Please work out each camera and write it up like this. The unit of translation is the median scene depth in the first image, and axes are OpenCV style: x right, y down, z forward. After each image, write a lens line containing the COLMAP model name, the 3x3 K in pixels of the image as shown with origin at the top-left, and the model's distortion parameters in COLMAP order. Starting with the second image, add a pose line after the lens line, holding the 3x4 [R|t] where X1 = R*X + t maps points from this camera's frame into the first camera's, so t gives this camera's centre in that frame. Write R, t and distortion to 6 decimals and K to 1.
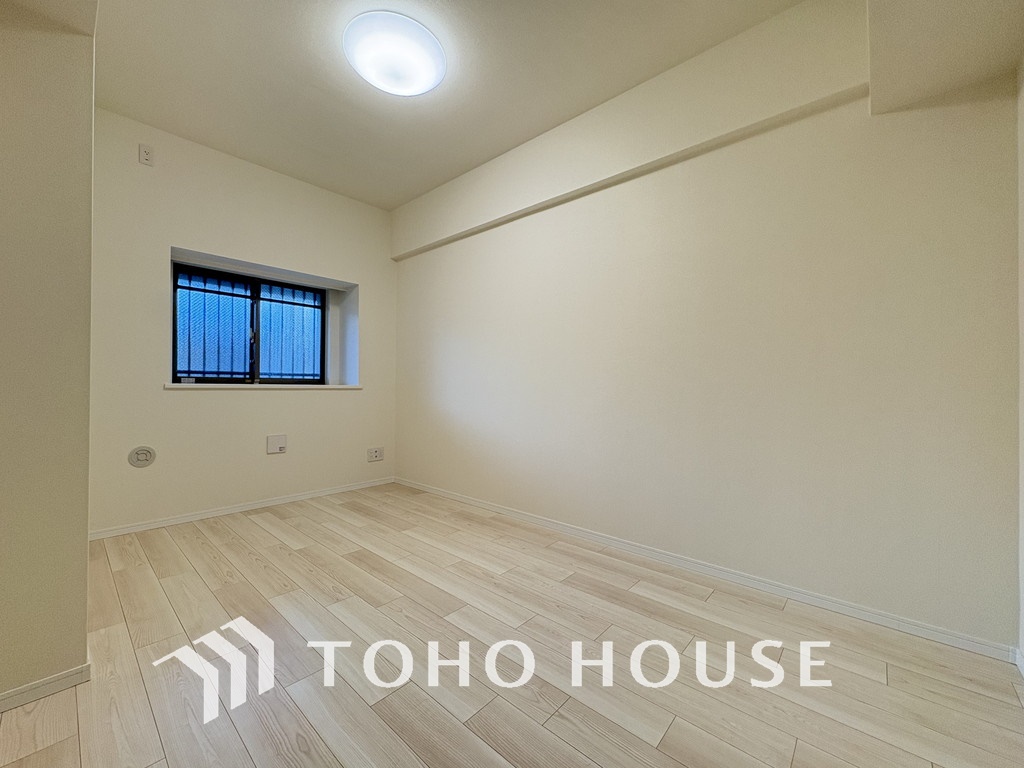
lens RADIAL K [[408.3, 0, 510.6], [0, 408.3, 380.5], [0, 0, 1]] dist [-0.000203, 0.000746]
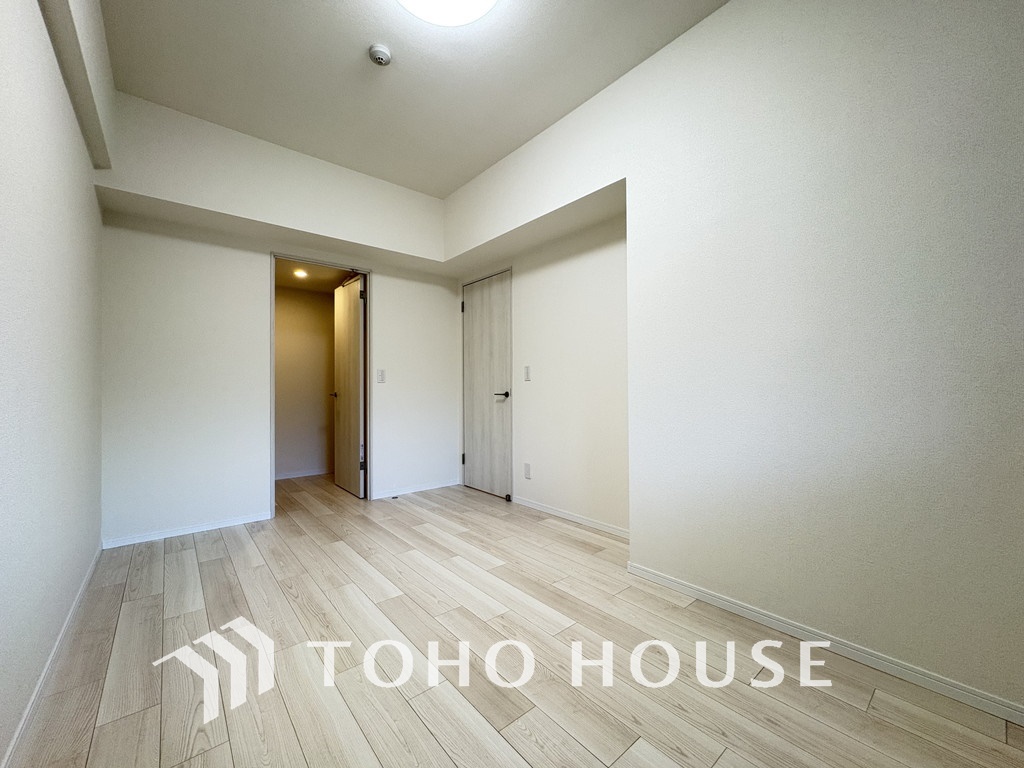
lens RADIAL K [[408.3, 0, 511.9], [0, 408.3, 387.7], [0, 0, 1]] dist [-0.000203, 0.000746]
pose [[-0.990234, 0.000544, 0.139416, -0.570364], [-0.000182, 0.999986, -0.005198, 0.008831], [-0.139417, -0.005173, -0.990220, 1.913034]]
